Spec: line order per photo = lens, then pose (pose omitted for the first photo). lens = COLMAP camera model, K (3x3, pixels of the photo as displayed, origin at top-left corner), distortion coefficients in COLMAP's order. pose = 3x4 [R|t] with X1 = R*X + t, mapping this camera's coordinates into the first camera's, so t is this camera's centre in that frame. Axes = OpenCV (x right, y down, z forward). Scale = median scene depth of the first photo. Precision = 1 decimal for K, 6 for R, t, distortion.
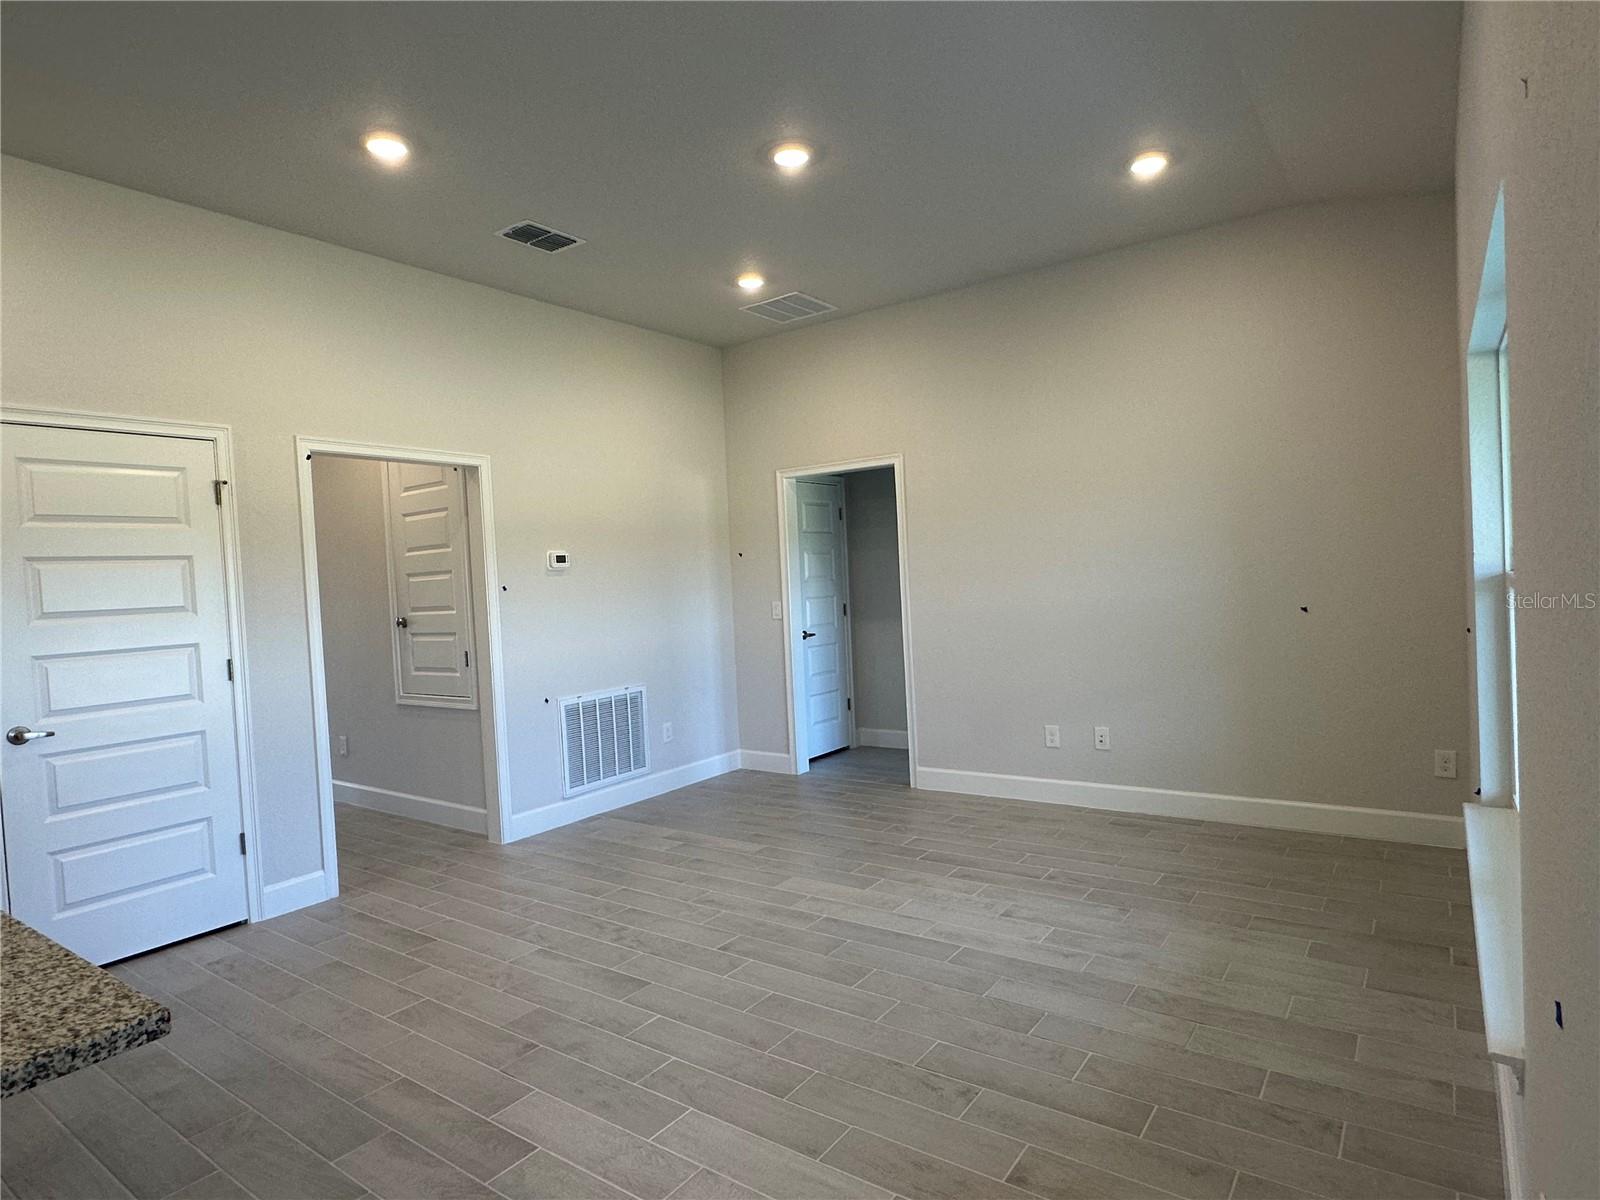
lens RADIAL K [[884.3, 0, 799.1], [0, 884.3, 600.0], [0, 0, 1]] dist [-0.000066, 0.000342]
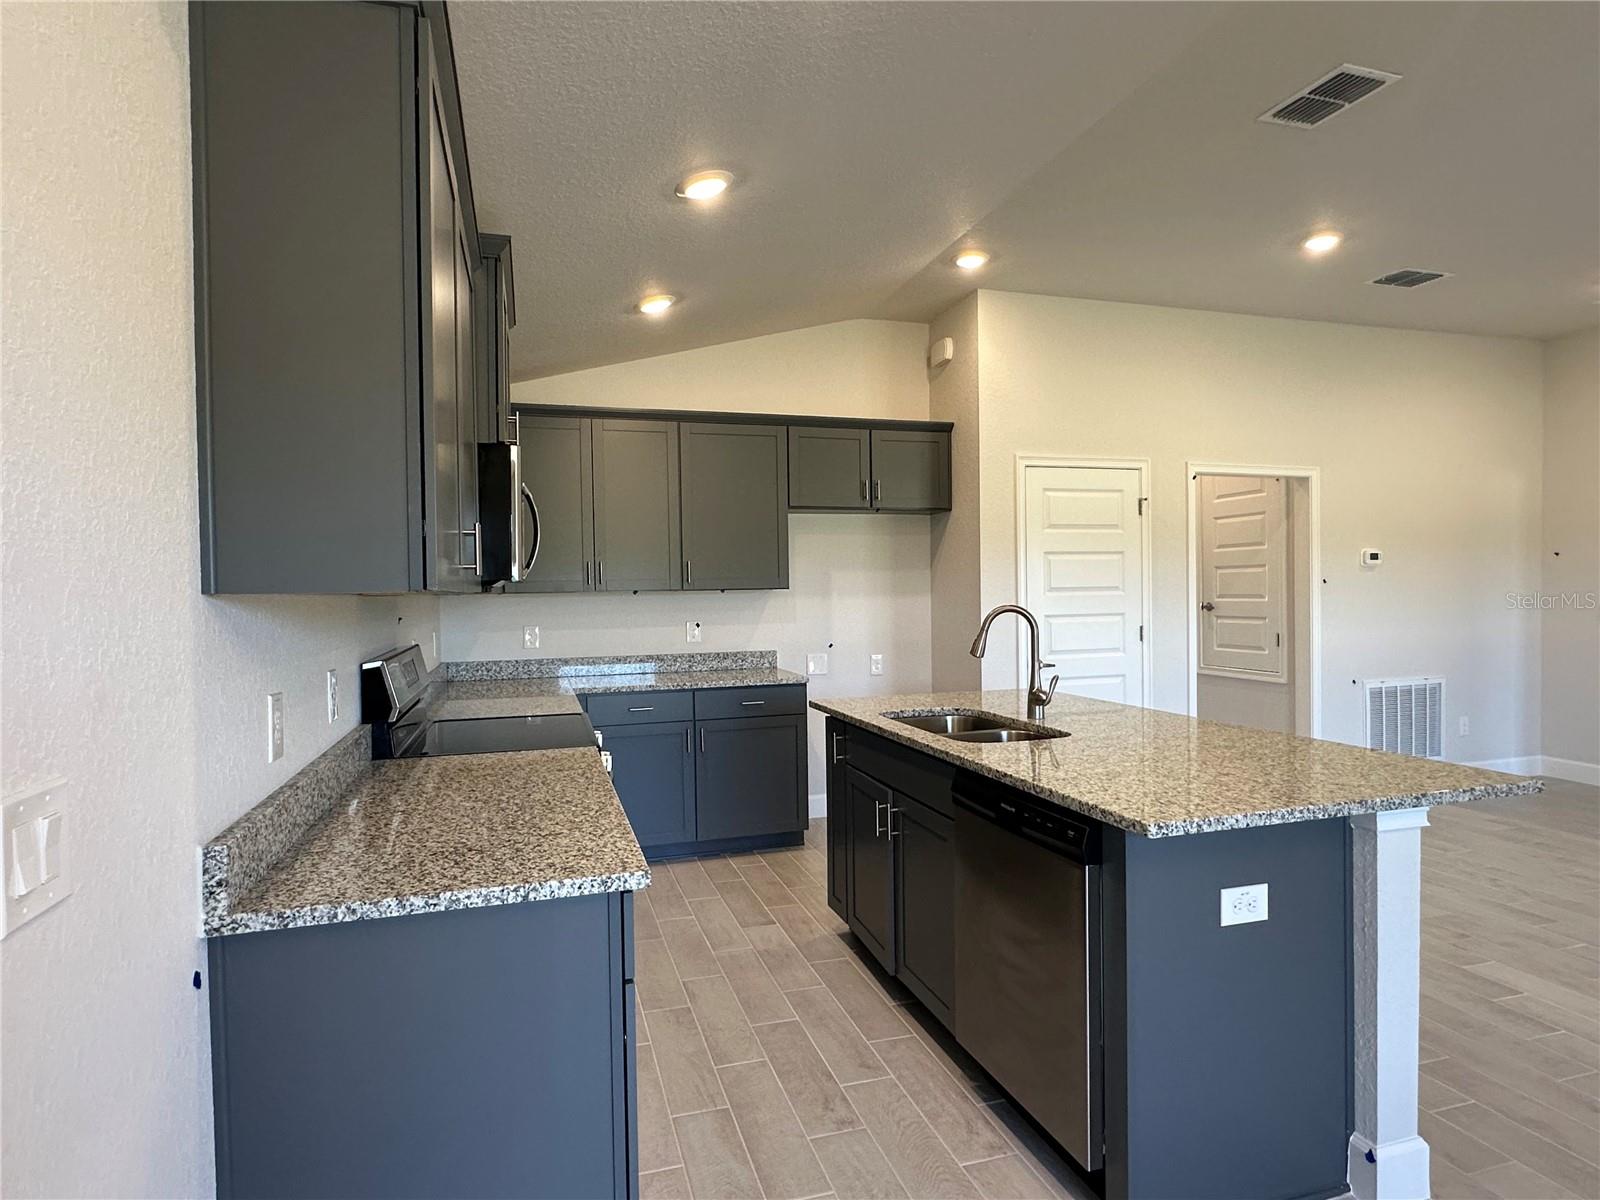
lens RADIAL K [[884.3, 0, 800.0], [0, 884.3, 604.2], [0, 0, 1]] dist [-0.000066, 0.000342]
pose [[0.794974, 0.048879, -0.604671, -0.168127], [-0.041068, 0.998798, 0.026745, 0.013498], [0.605251, 0.003572, 0.796027, -0.326533]]
